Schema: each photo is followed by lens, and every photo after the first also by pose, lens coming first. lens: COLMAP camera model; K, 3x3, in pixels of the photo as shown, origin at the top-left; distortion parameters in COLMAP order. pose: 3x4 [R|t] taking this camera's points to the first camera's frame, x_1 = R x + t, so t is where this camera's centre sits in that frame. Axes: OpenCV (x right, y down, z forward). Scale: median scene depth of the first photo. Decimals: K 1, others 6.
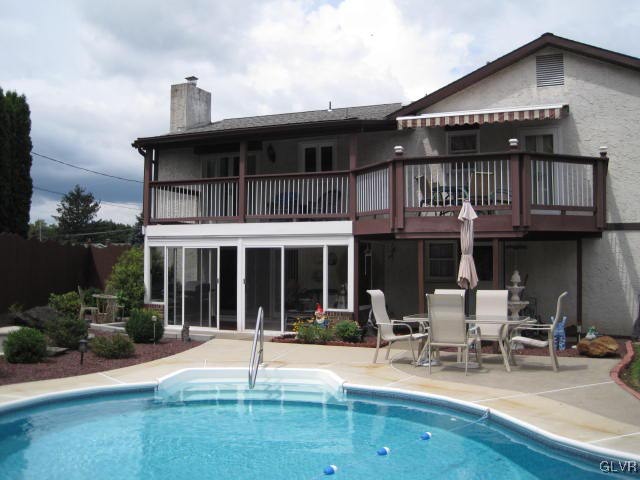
lens RADIAL K [[644.3, 0, 316.0], [0, 644.3, 224.4], [0, 0, 1]] dist [-0.190490, 0.170474]
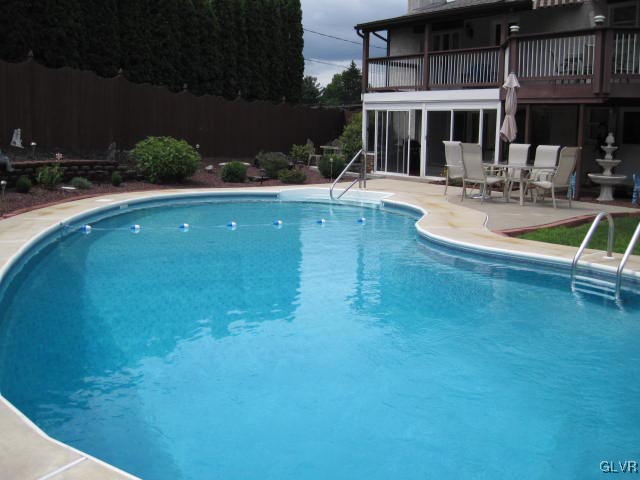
lens RADIAL K [[644.3, 0, 316.0], [0, 644.3, 224.4], [0, 0, 1]] dist [-0.190490, 0.170474]
pose [[0.859918, 0.083847, -0.503498, 0.340866], [0.022380, 0.979274, 0.201301, -0.001339], [0.509941, -0.184371, 0.840219, -0.189862]]
